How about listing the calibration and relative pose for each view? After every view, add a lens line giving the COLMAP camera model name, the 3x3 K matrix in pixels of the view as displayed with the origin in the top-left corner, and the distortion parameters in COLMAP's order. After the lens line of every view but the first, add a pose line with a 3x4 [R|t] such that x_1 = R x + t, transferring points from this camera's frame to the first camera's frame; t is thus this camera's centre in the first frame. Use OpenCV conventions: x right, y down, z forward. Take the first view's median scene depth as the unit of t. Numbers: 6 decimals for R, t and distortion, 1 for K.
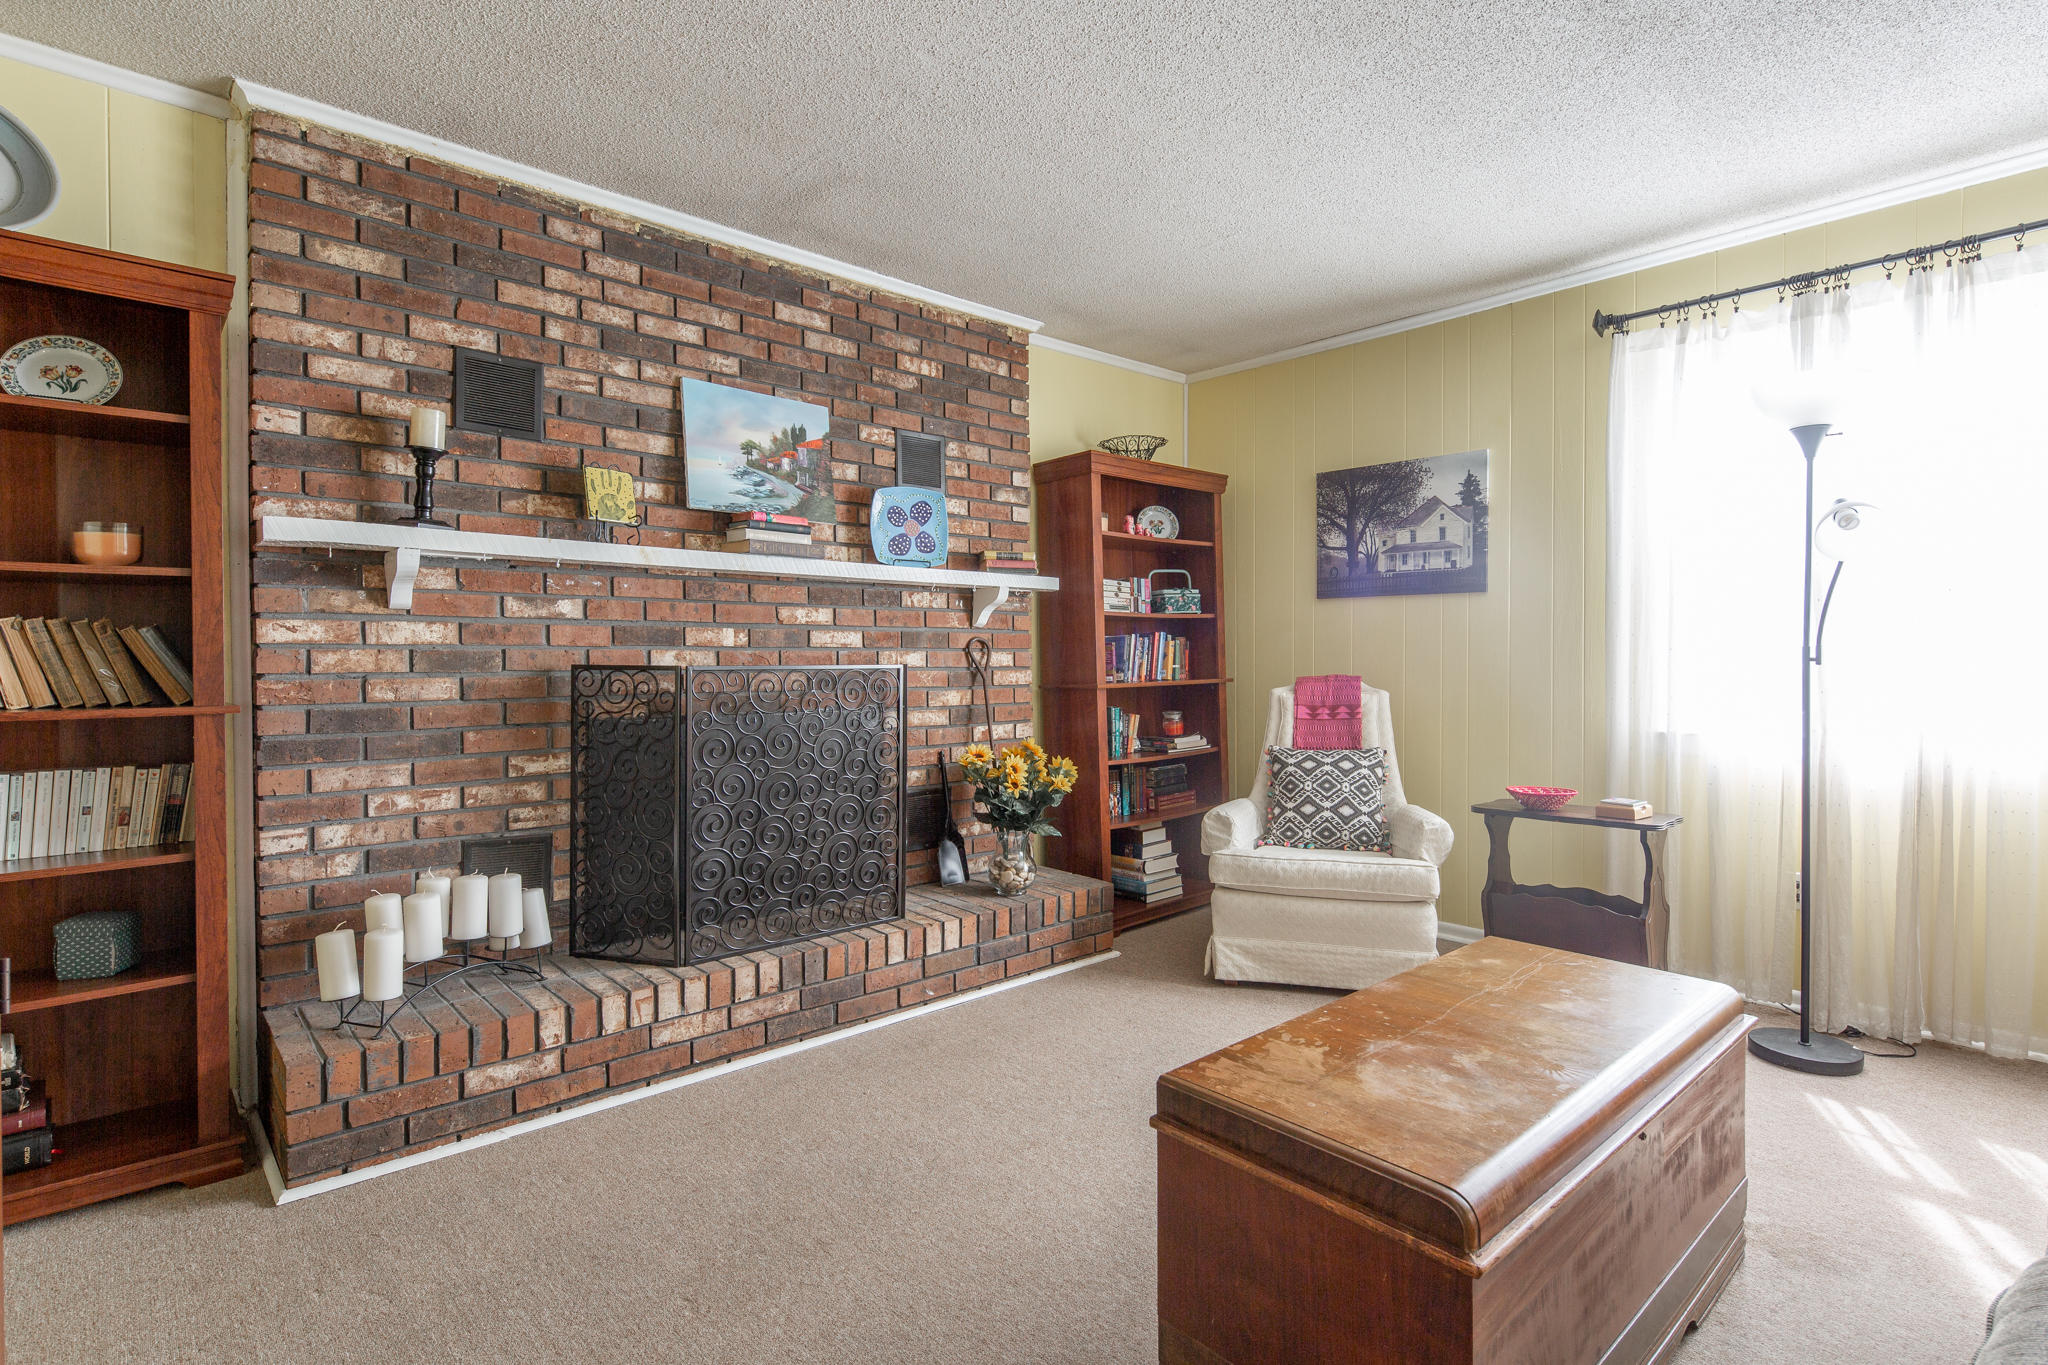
lens RADIAL K [[1003.6, 0, 1030.0], [0, 1003.6, 670.6], [0, 0, 1]] dist [0.007266, -0.006820]
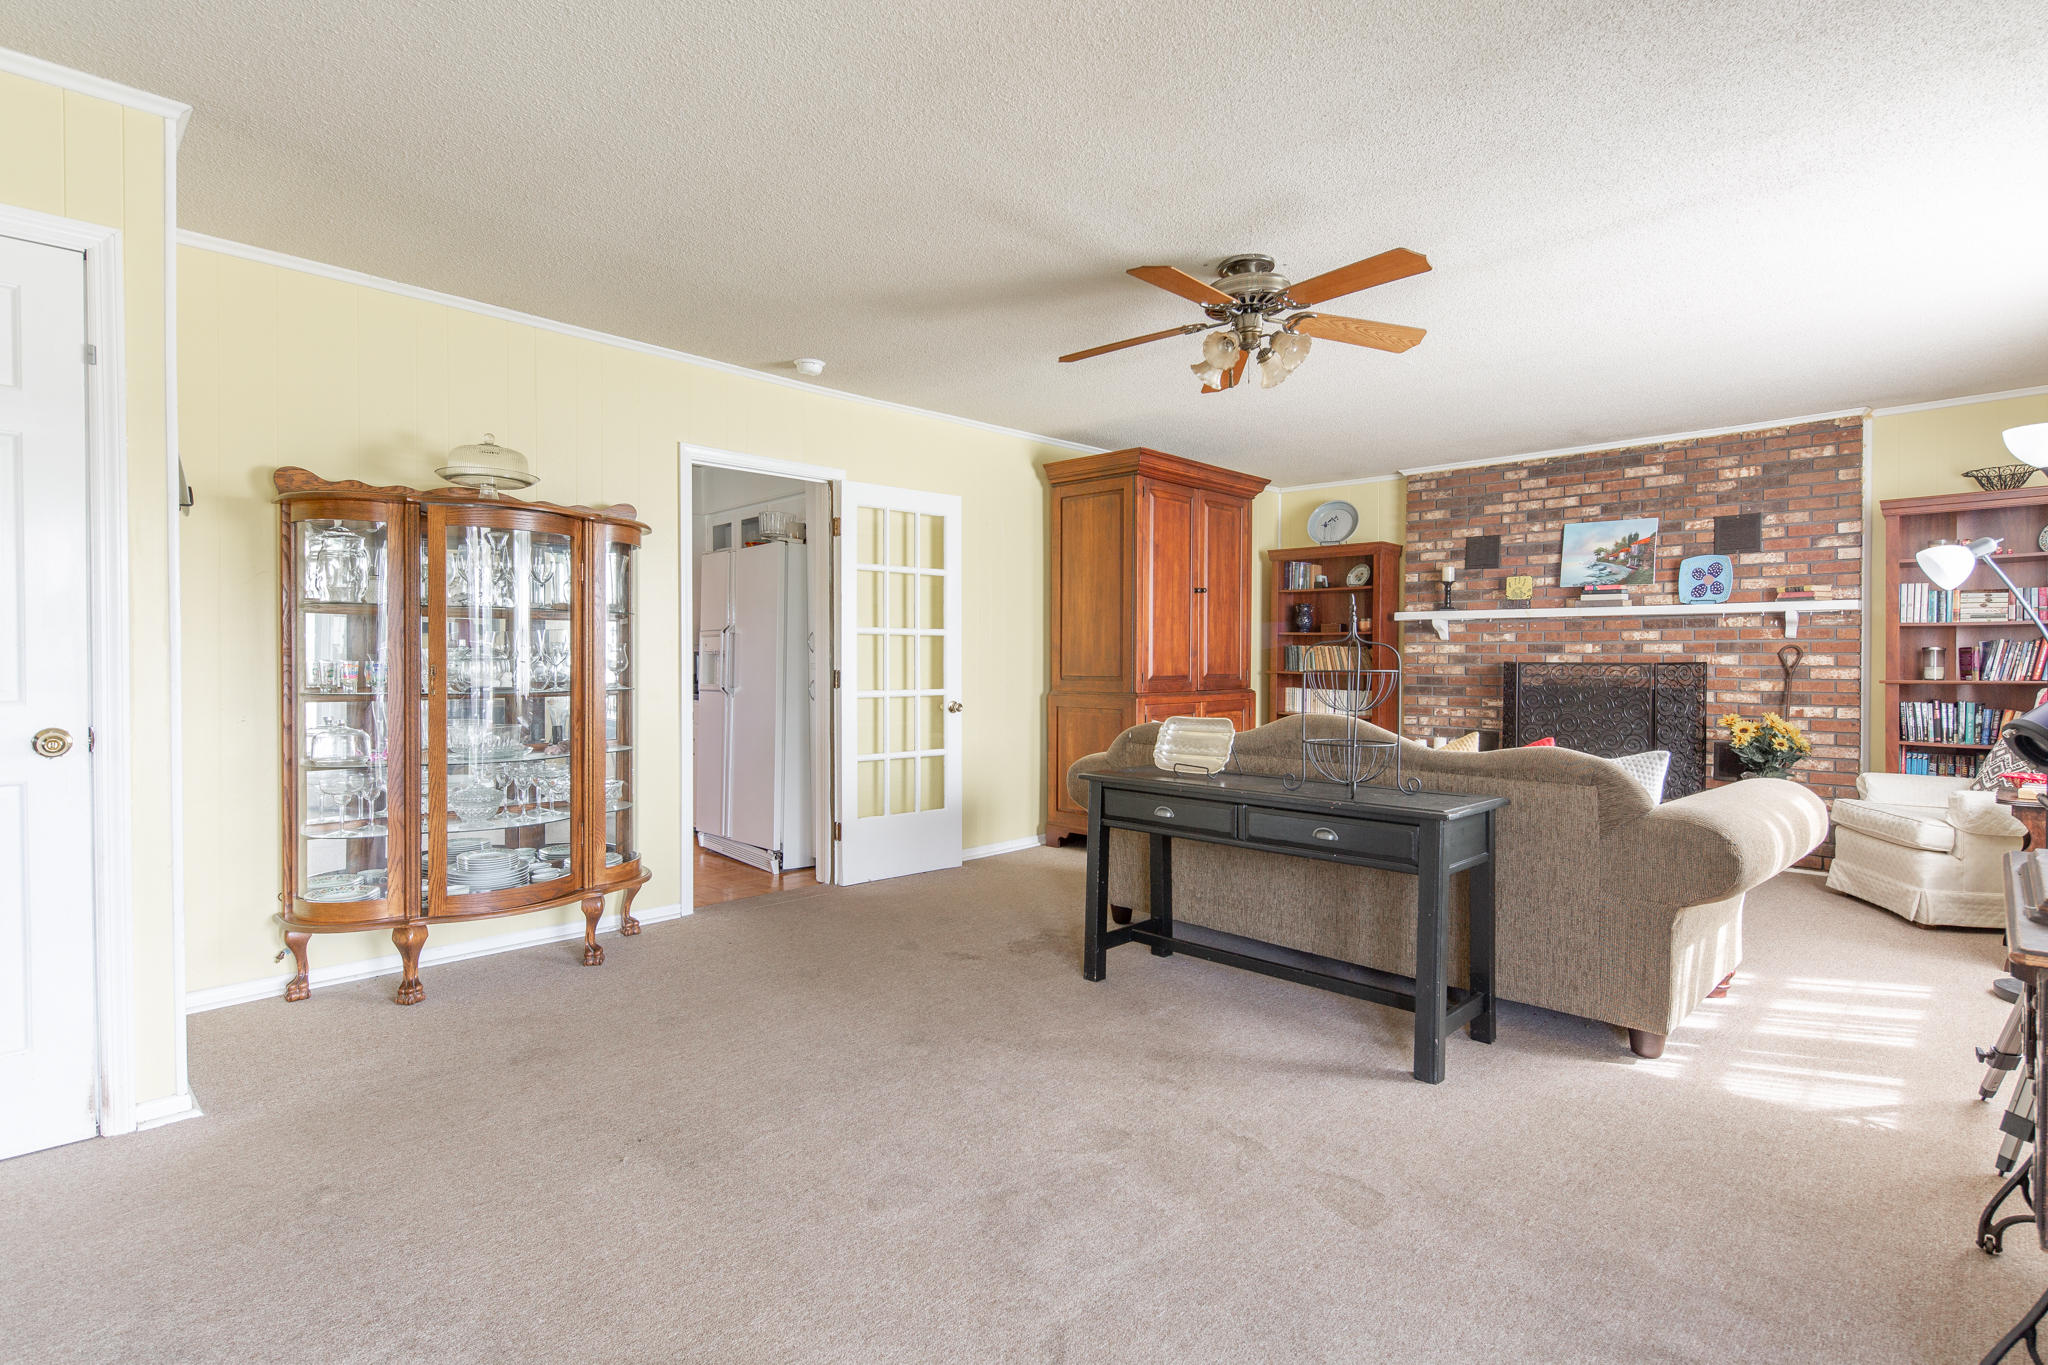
lens RADIAL K [[1003.6, 0, 1022.5], [0, 1003.6, 672.5], [0, 0, 1]] dist [0.007266, -0.006820]
pose [[0.051124, 0.016574, -0.998555, 1.782315], [-0.015281, 0.999758, 0.015812, 0.000403], [0.998575, 0.014451, 0.051364, -0.243041]]
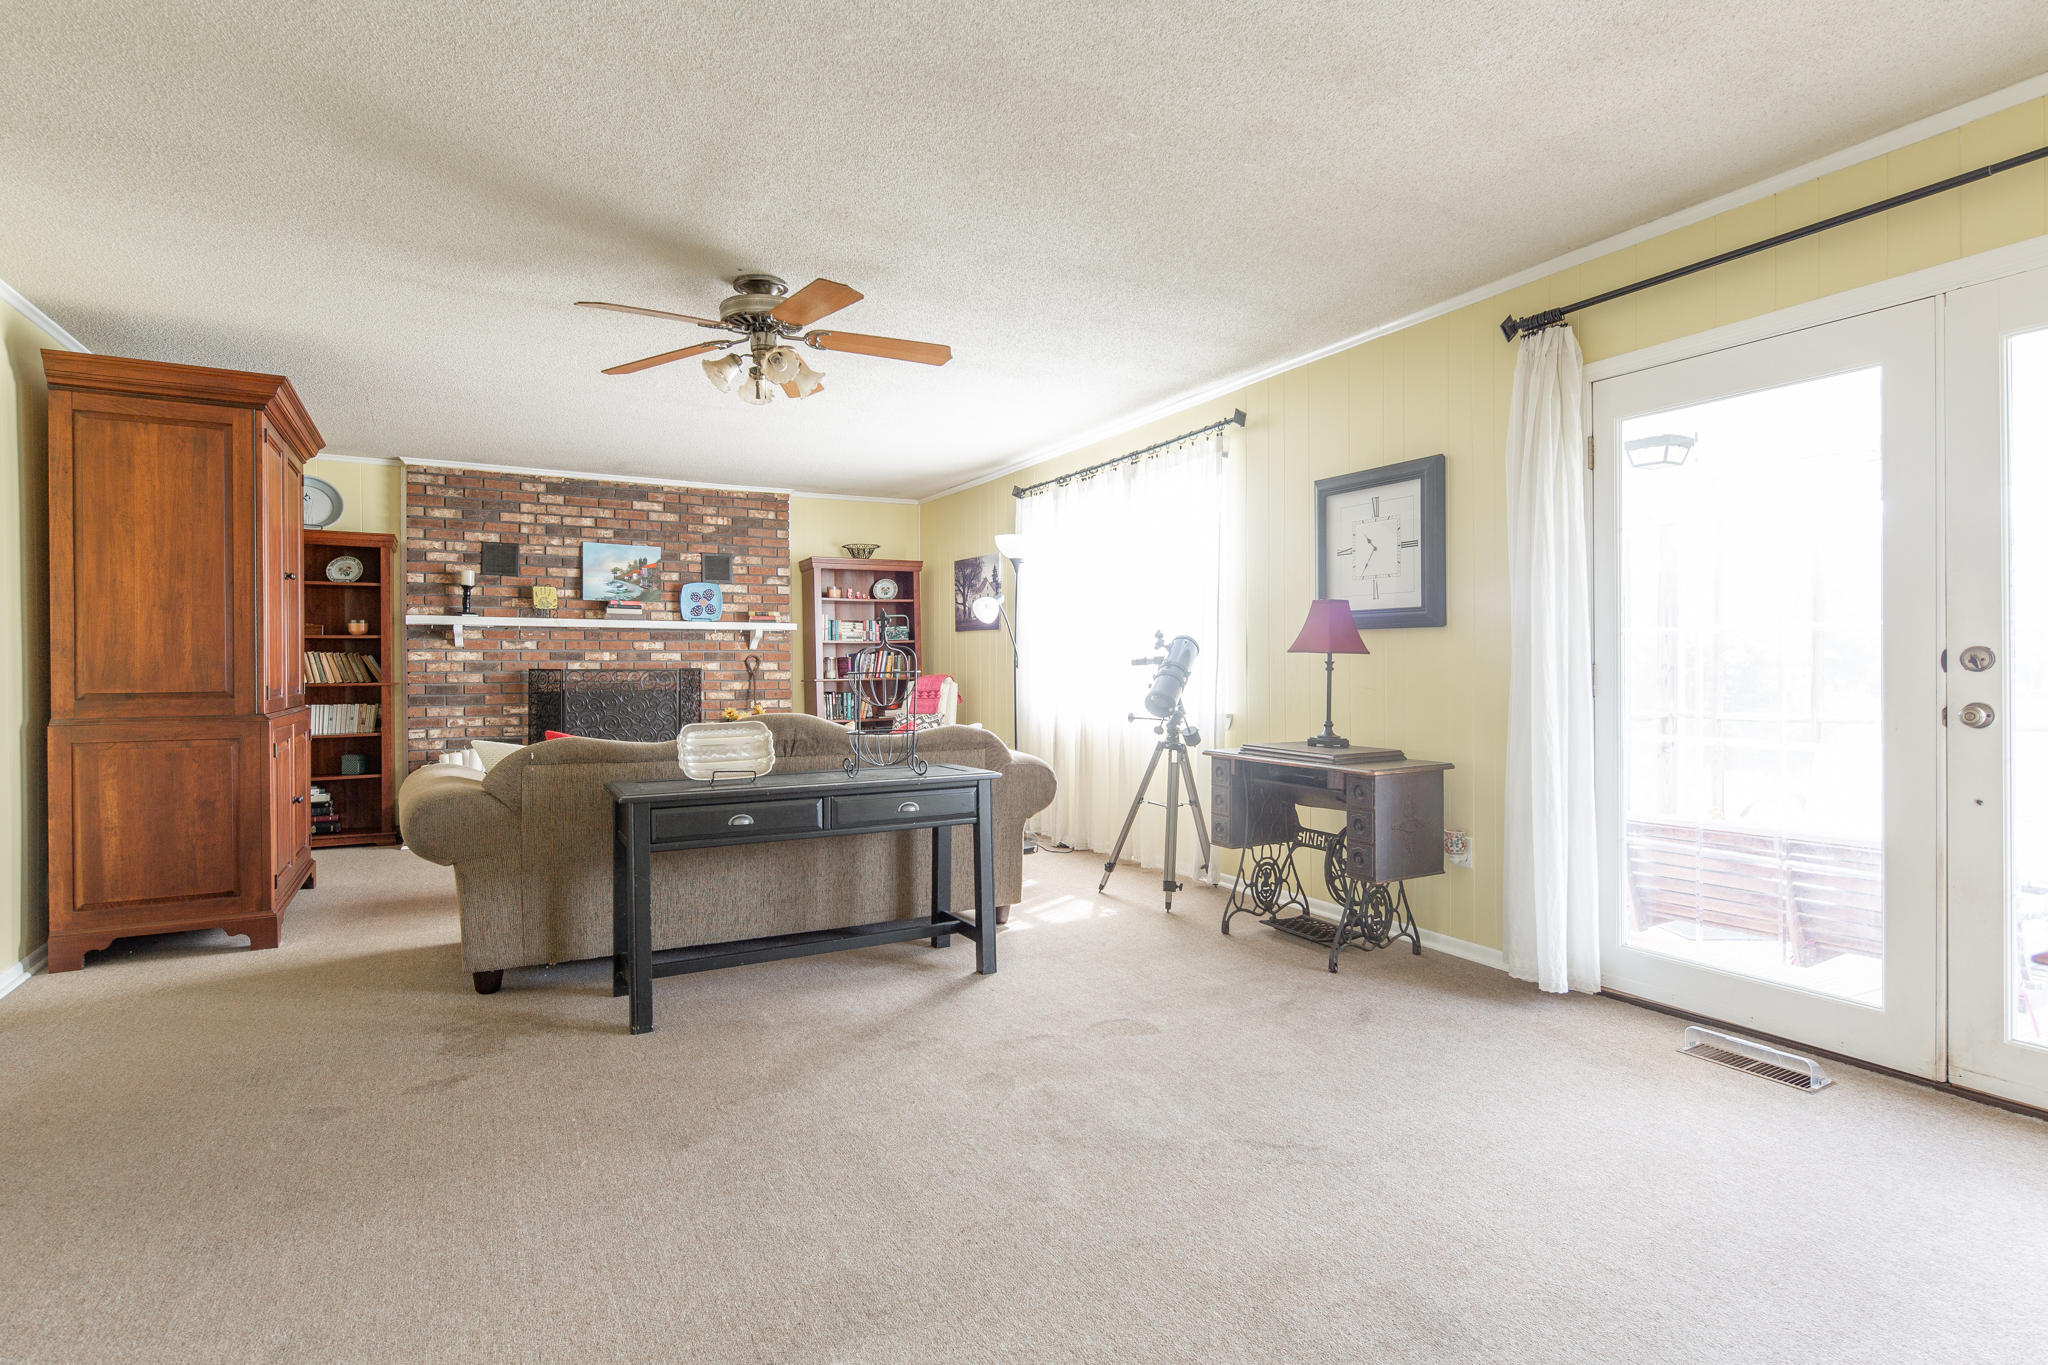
lens RADIAL K [[1003.6, 0, 1028.3], [0, 1003.6, 671.5], [0, 0, 1]] dist [0.007266, -0.006820]
pose [[0.973790, -0.001062, -0.227446, 1.213626], [-0.000730, 0.999969, -0.007791, 0.018279], [0.227447, 0.007752, 0.973760, -1.035713]]
